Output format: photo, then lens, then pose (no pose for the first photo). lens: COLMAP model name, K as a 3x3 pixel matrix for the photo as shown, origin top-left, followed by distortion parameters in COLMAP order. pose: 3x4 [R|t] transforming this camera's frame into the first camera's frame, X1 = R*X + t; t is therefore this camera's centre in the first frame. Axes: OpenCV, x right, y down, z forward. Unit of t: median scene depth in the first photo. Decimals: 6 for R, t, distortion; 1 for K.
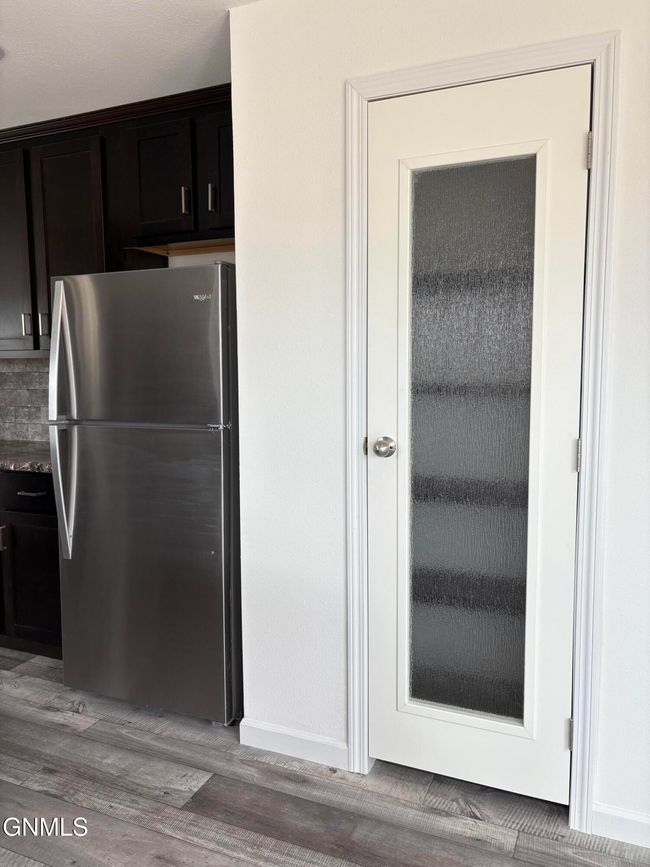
lens RADIAL K [[660.4, 0, 322.6], [0, 660.4, 430.6], [0, 0, 1]] dist [0.042004, -0.056825]
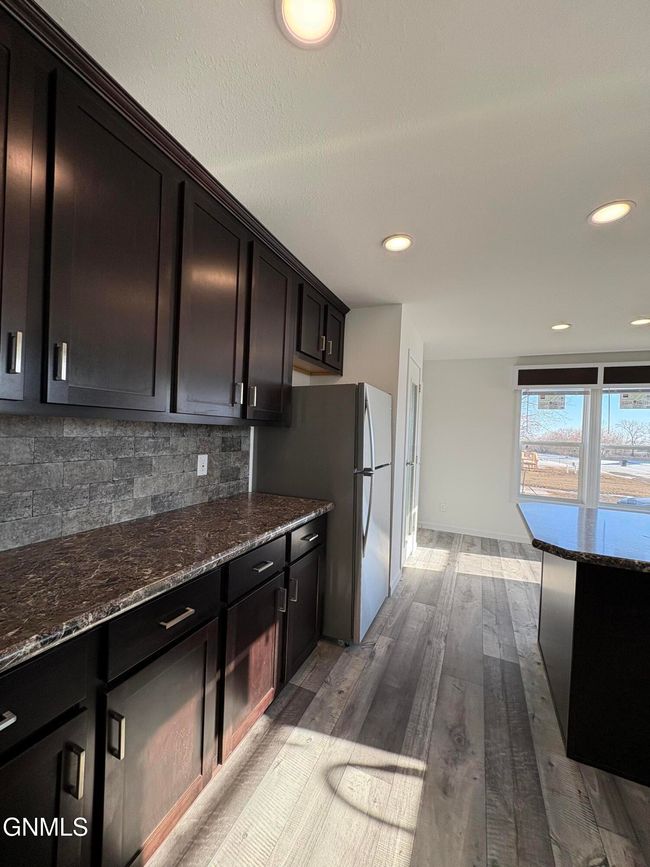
lens RADIAL K [[343.1, 0, 325.7], [0, 343.1, 432.9], [0, 0, 1]] dist [0.001236, -0.000236]
pose [[0.006750, 0.000702, 0.999977, -0.855967], [0.062498, 0.998044, -0.001123, -0.077243], [-0.998022, 0.062504, 0.006693, 0.754090]]
